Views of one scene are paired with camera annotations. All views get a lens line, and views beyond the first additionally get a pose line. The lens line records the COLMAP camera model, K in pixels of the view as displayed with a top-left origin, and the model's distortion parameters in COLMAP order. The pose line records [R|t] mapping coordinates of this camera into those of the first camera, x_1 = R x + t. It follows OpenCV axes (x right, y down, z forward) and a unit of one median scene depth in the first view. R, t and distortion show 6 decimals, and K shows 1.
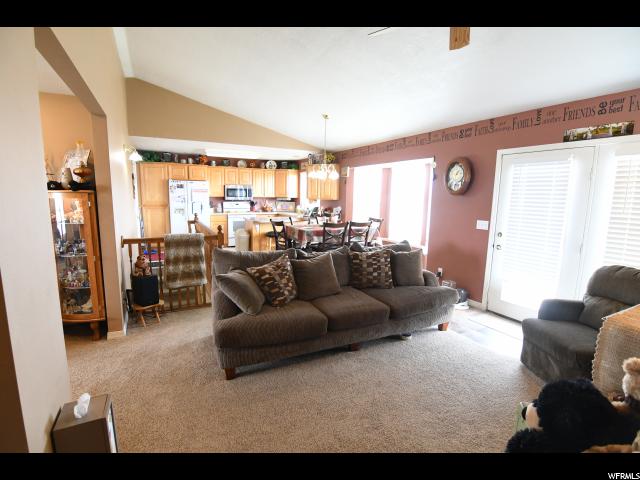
lens RADIAL K [[307.3, 0, 320.1], [0, 307.3, 239.4], [0, 0, 1]] dist [-0.014511, -0.000661]
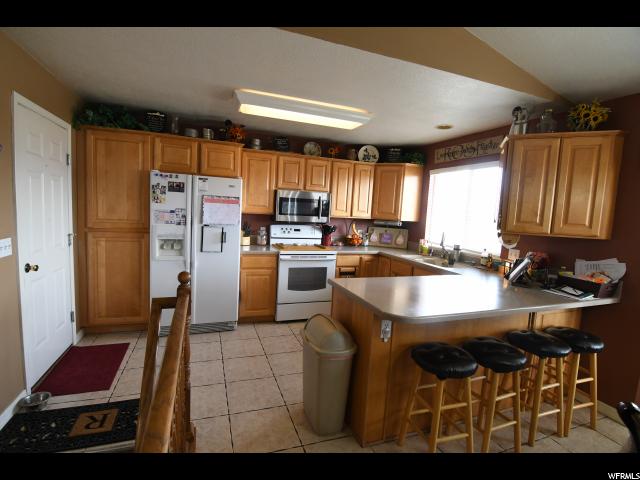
lens RADIAL K [[307.3, 0, 317.9], [0, 307.3, 237.0], [0, 0, 1]] dist [-0.014511, -0.000661]
pose [[0.991838, 0.050334, -0.117150, -0.185273], [-0.056689, 0.997059, -0.051565, -0.082805], [0.114210, 0.057786, 0.991775, 0.534310]]
